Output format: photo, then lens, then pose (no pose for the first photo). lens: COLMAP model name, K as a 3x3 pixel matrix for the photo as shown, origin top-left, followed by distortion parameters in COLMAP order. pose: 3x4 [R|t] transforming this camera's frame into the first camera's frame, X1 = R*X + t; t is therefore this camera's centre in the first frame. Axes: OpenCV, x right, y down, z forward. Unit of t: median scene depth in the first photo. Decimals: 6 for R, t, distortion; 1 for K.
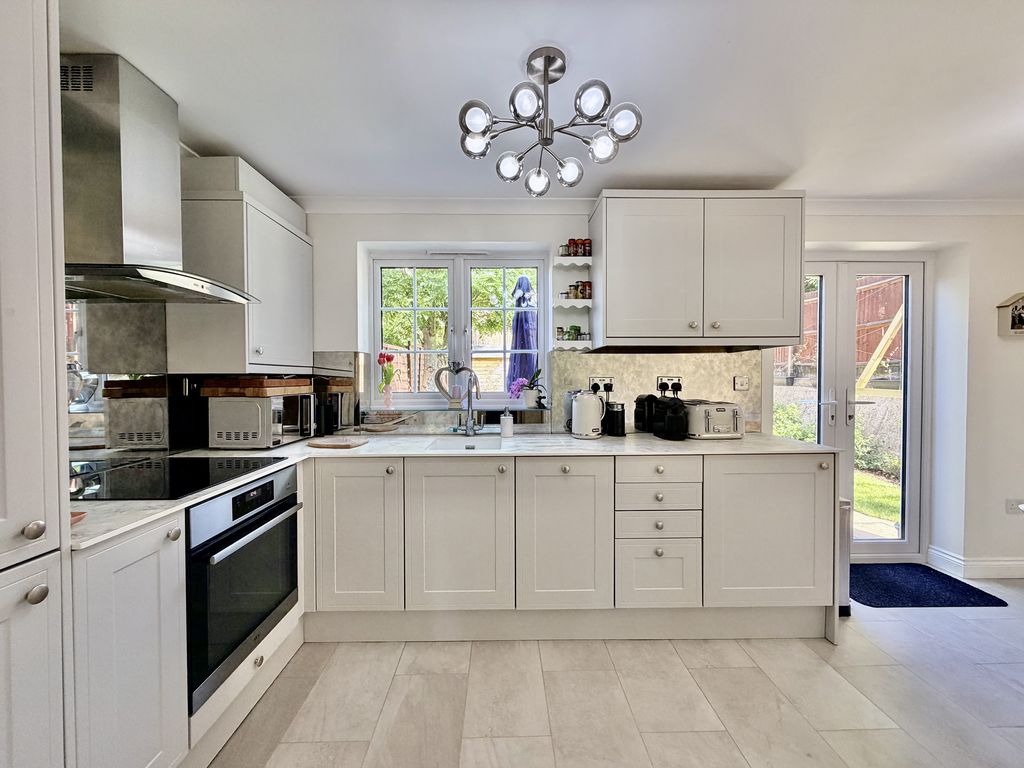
lens RADIAL K [[407.5, 0, 511.5], [0, 407.5, 386.4], [0, 0, 1]] dist [0.000373, -0.000274]
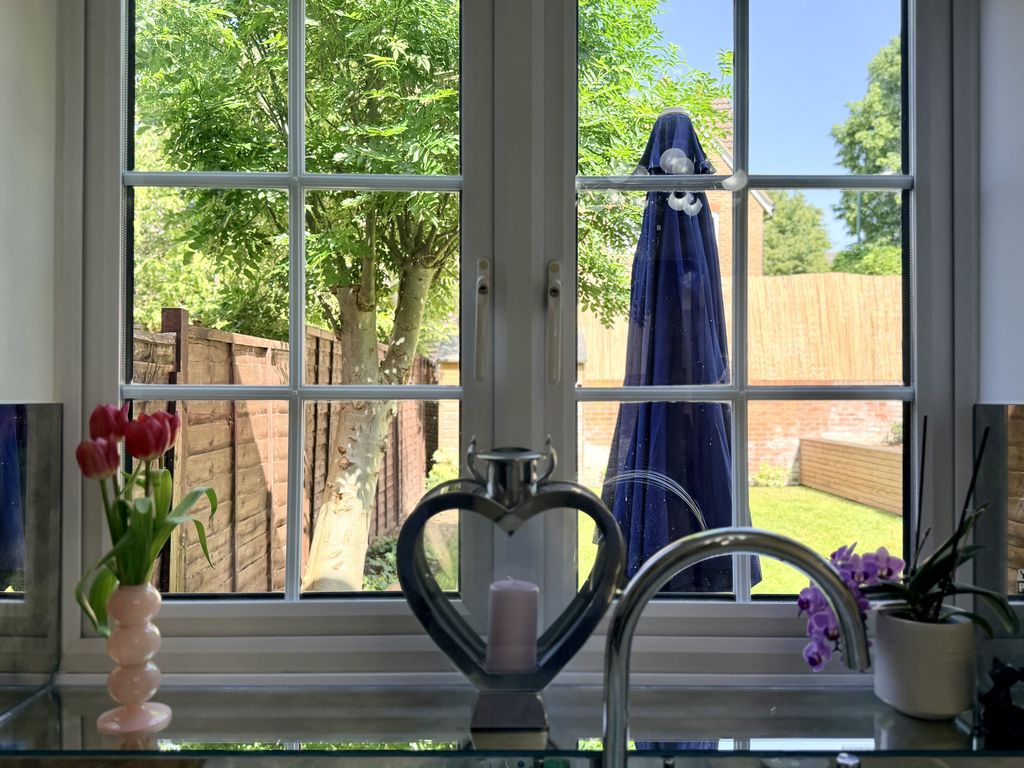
lens RADIAL K [[866.3, 0, 512.0], [0, 866.3, 384.0], [0, 0, 1]] dist [0.006688, 0.000994]
pose [[0.999832, 0.004751, -0.017709, -0.138600], [-0.005403, 0.999301, -0.036983, -0.084216], [0.017521, 0.037073, 0.999159, 0.654230]]
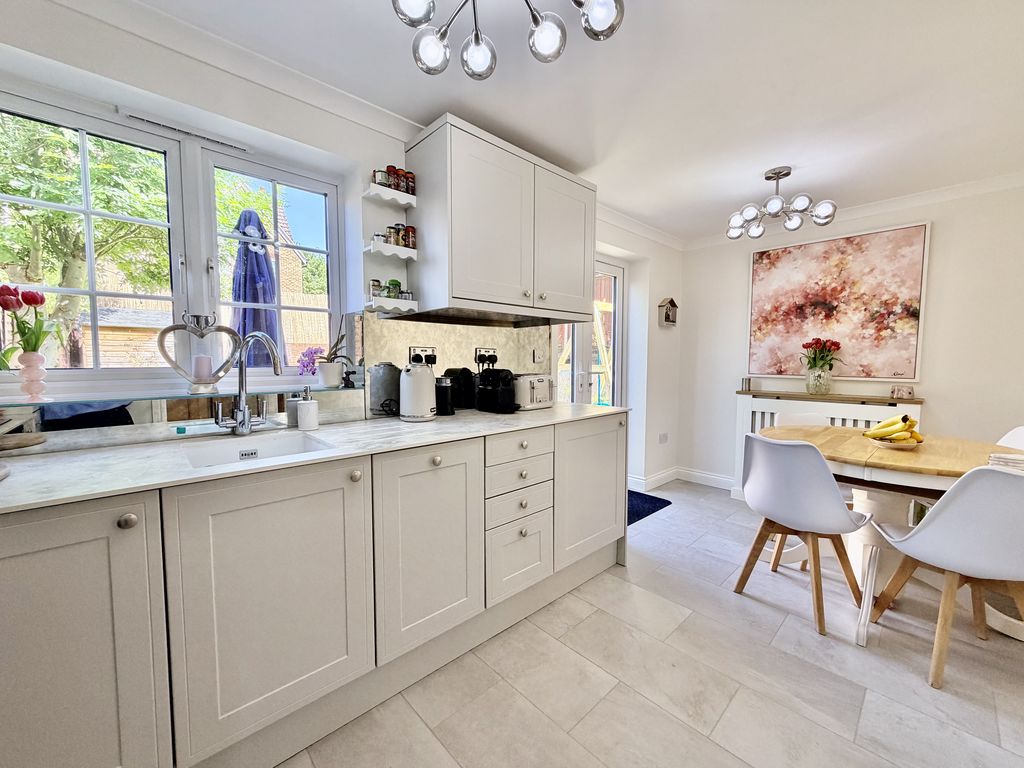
lens RADIAL K [[407.5, 0, 511.5], [0, 407.5, 386.4], [0, 0, 1]] dist [0.000373, -0.000274]
pose [[0.744888, -0.039868, 0.665998, -0.212745], [0.010839, 0.998804, 0.047668, 0.021208], [-0.667102, -0.028289, 0.744429, 0.260811]]
